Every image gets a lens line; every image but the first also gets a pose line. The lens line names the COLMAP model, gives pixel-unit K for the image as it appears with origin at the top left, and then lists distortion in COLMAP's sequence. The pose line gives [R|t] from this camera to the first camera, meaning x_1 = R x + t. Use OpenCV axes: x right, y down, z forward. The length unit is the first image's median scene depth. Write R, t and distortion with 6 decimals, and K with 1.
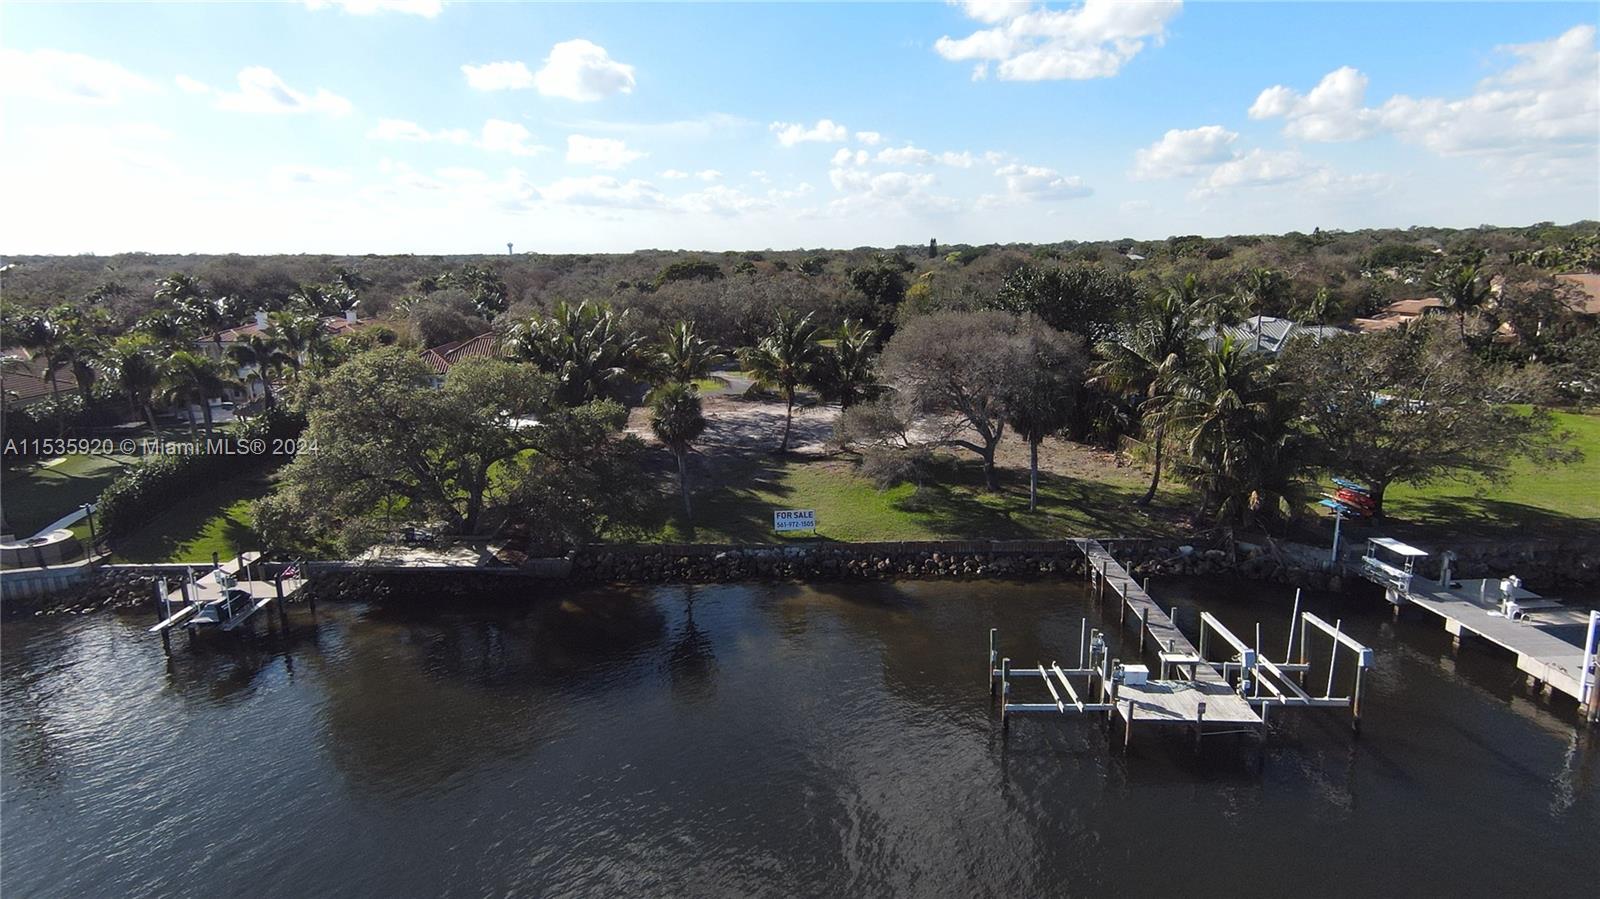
lens RADIAL K [[878.1, 0, 799.5], [0, 878.1, 452.1], [0, 0, 1]] dist [0.055265, -0.011112]
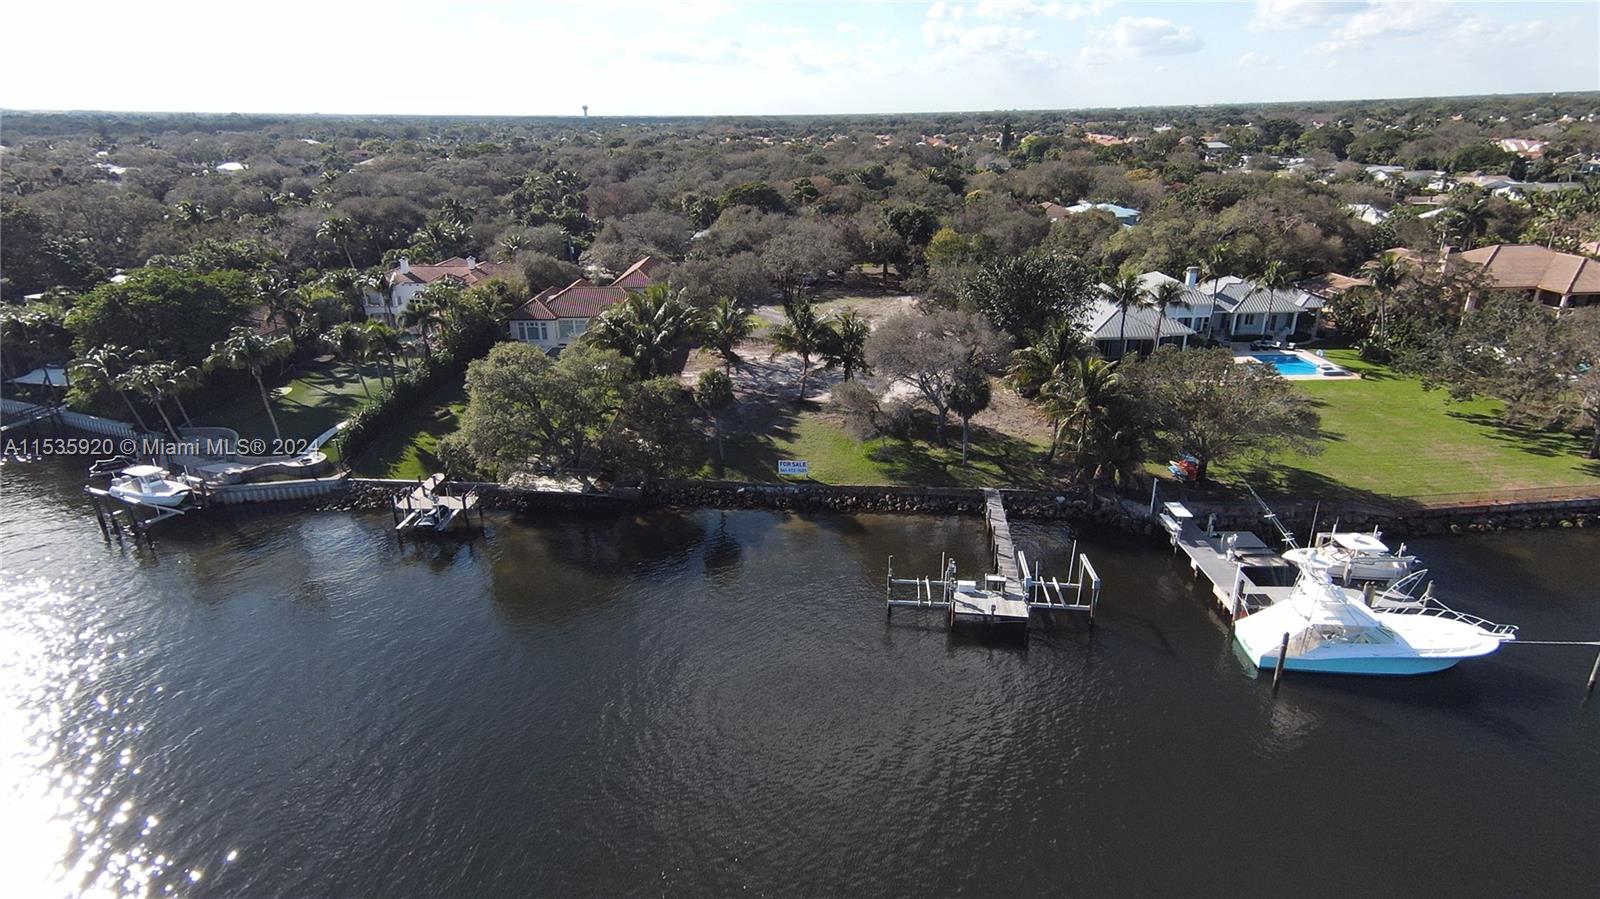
lens RADIAL K [[878.1, 0, 799.5], [0, 878.1, 452.1], [0, 0, 1]] dist [0.055265, -0.011112]
pose [[0.996232, 0.038773, -0.077576, 0.121202], [-0.027322, 0.989262, 0.143578, -0.161522], [0.082310, -0.140918, 0.986594, -0.444123]]
